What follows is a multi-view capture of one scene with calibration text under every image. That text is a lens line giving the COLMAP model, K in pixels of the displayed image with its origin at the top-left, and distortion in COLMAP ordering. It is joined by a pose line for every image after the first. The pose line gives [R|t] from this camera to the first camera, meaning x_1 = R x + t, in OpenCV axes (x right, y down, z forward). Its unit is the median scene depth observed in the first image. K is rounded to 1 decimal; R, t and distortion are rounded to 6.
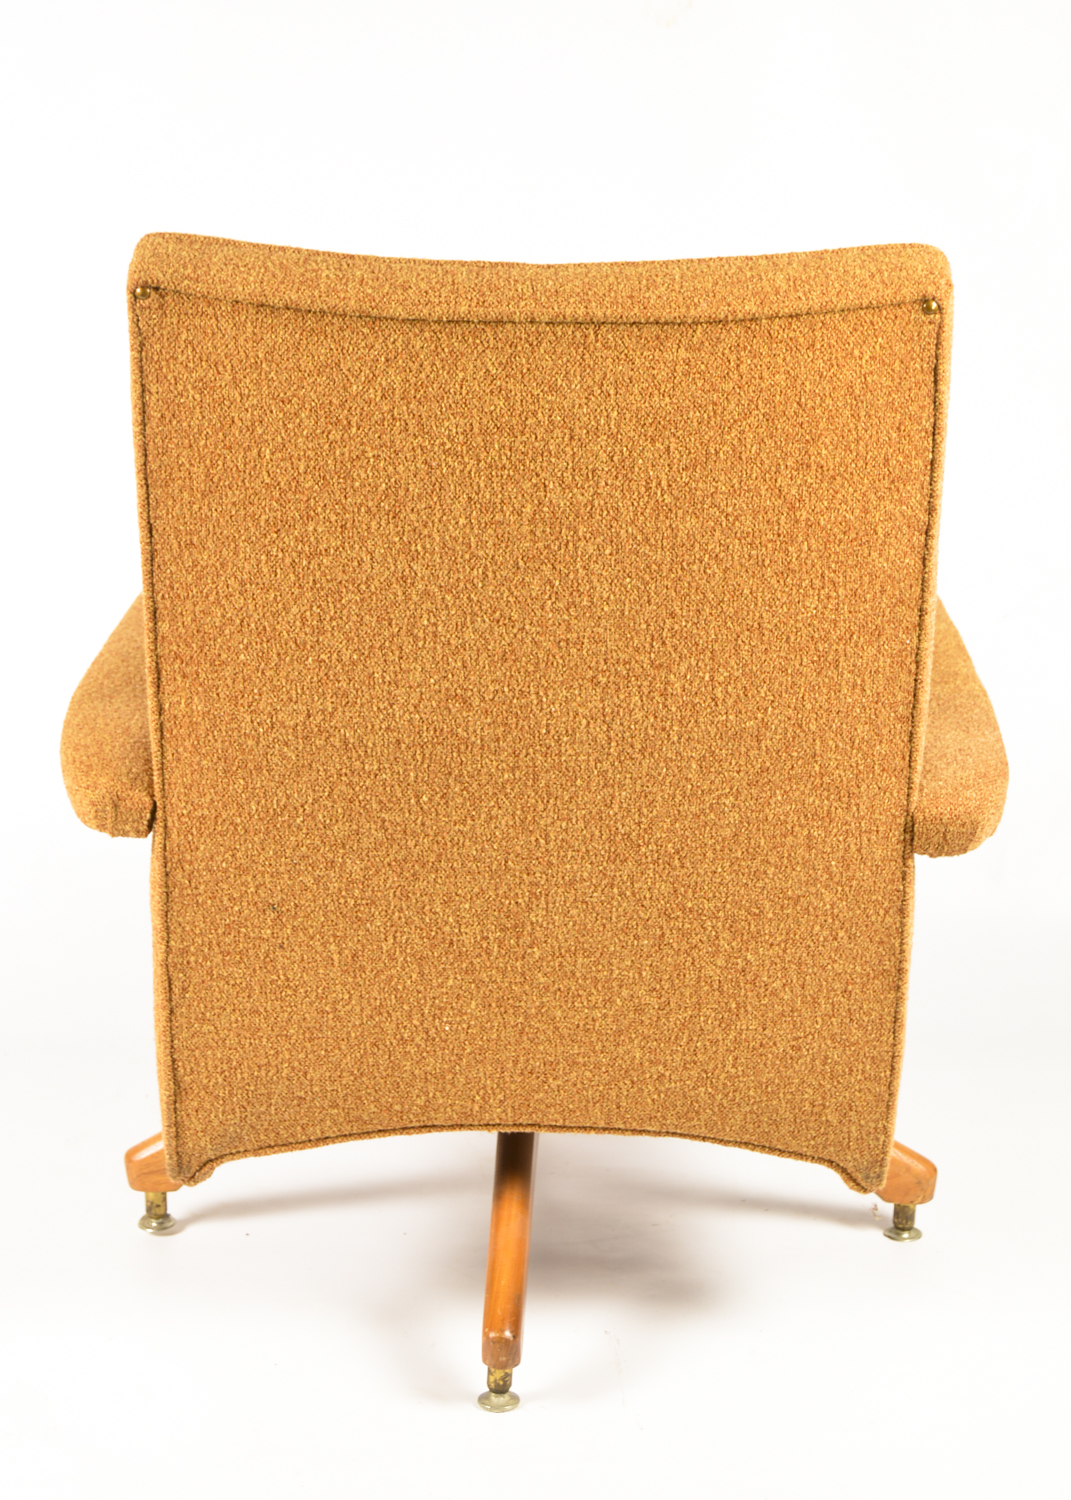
lens RADIAL K [[2585.8, 0, 536.0], [0, 2585.8, 749.5], [0, 0, 1]] dist [-0.026936, 0.000000]
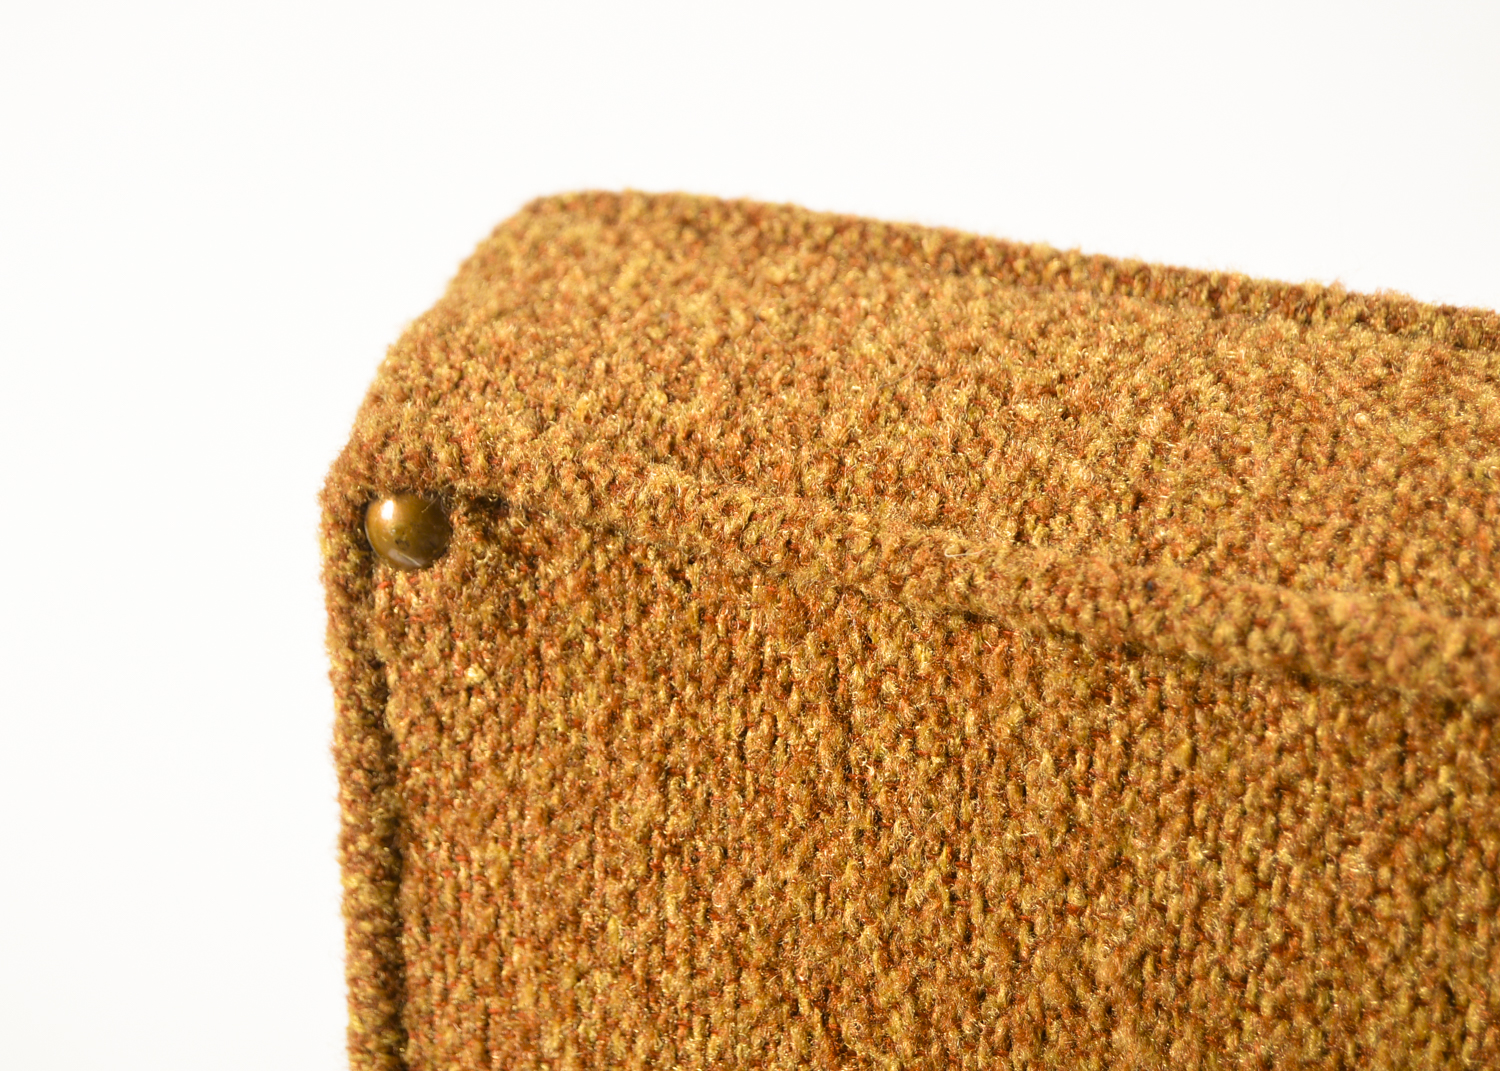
lens RADIAL K [[3606.5, 0, 750.4], [0, 3606.5, 535.2], [0, 0, 1]] dist [-0.002587, 0.000000]
pose [[0.968610, 0.046882, -0.244125, -0.075982], [-0.085373, 0.985060, -0.149562, -0.143993], [0.233466, 0.165709, 0.958141, 0.785602]]
